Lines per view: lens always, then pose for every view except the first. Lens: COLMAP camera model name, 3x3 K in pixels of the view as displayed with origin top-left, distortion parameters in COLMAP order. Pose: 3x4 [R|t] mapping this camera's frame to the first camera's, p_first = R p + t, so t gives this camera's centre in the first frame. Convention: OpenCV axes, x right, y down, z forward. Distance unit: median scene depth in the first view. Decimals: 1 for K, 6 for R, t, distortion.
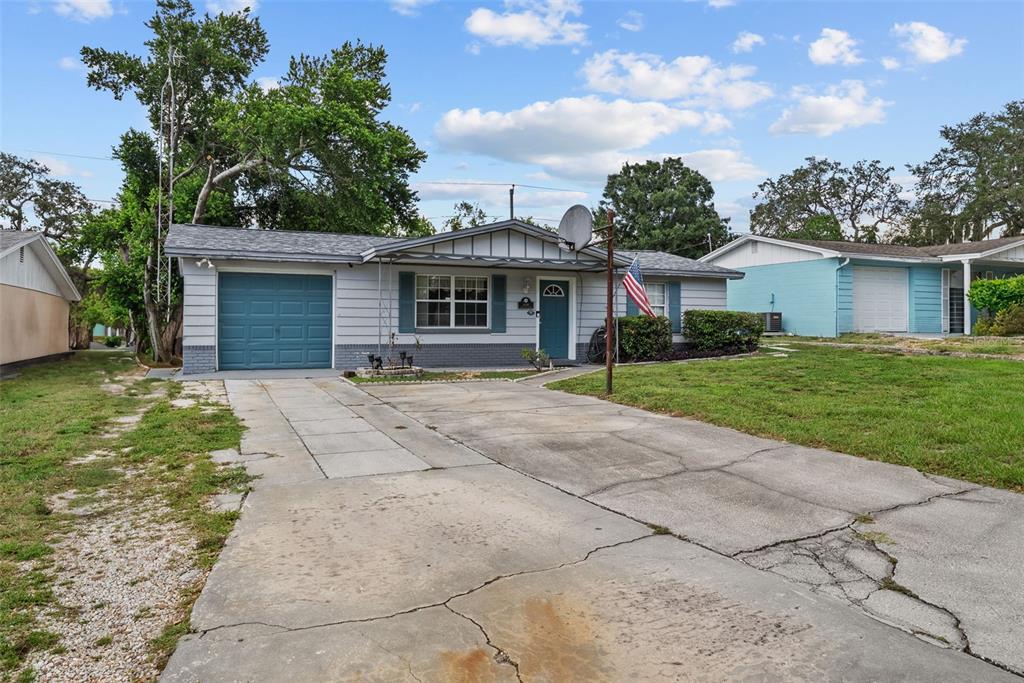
lens RADIAL K [[610.2, 0, 485.8], [0, 610.2, 327.2], [0, 0, 1]] dist [-0.001228, 0.000335]
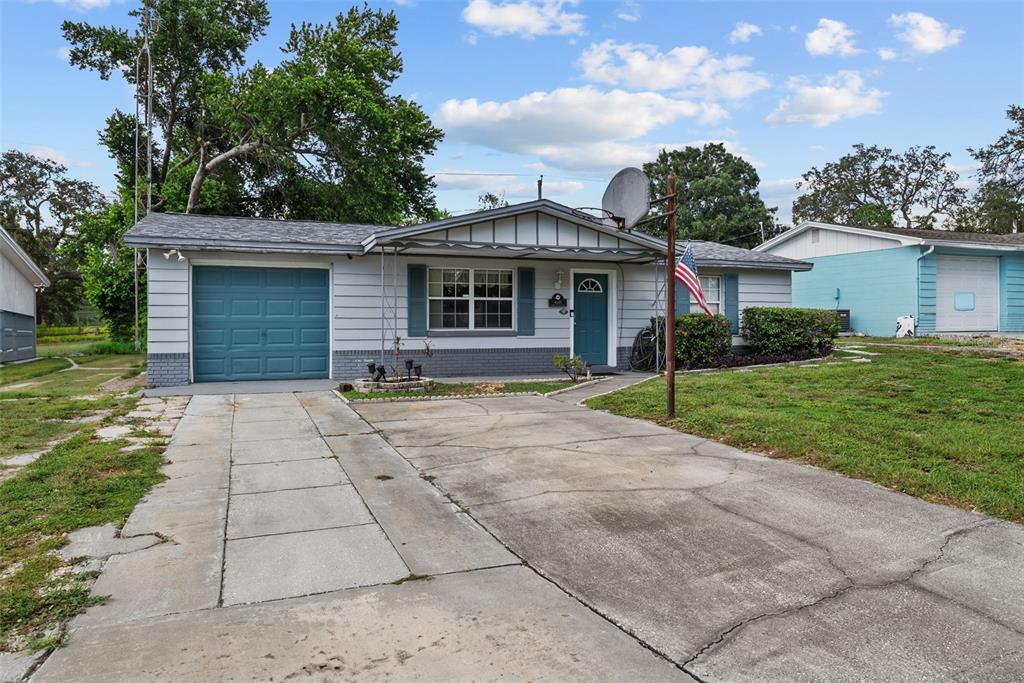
lens RADIAL K [[618.1, 0, 495.4], [0, 618.1, 333.2], [0, 0, 1]] dist [0.000074, -0.001454]
pose [[0.999530, -0.005472, -0.030159, 0.004261], [0.005779, 0.999932, 0.010086, -0.002749], [0.030101, -0.010255, 0.999494, 0.129549]]
